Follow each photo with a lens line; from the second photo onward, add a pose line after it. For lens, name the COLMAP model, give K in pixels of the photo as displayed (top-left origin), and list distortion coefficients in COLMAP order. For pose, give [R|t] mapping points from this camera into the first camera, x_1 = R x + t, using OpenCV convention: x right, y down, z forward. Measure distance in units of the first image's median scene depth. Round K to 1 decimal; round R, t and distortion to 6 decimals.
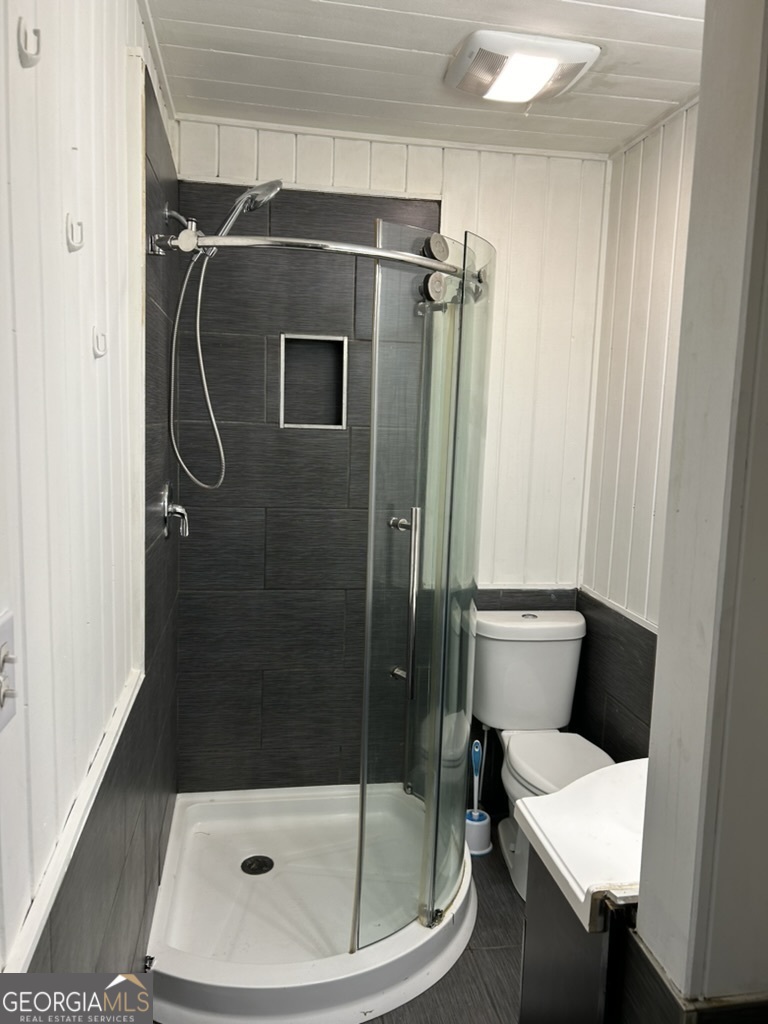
lens RADIAL K [[765.3, 0, 384.0], [0, 765.3, 512.0], [0, 0, 1]] dist [-0.073466, -0.013389]
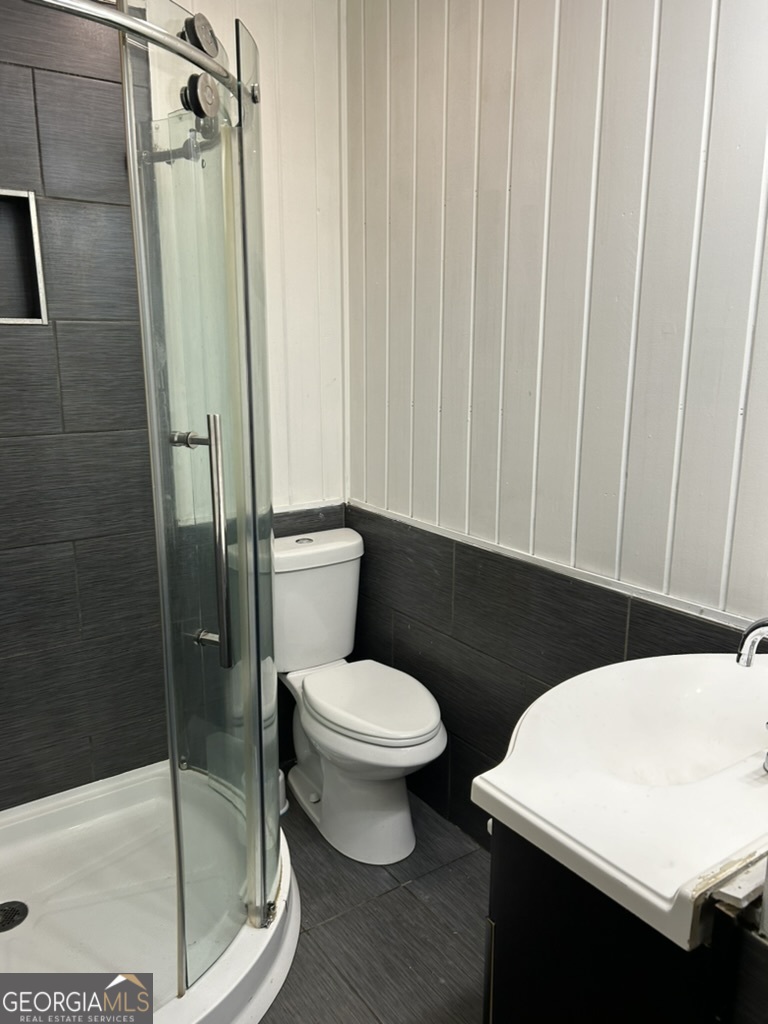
lens RADIAL K [[736.6, 0, 387.7], [0, 736.6, 530.5], [0, 0, 1]] dist [-0.002833, -0.043063]
pose [[0.888785, -0.137921, 0.437080, -0.094089], [0.083989, 0.986511, 0.140506, 0.014873], [-0.450563, -0.088170, 0.888380, 0.212051]]
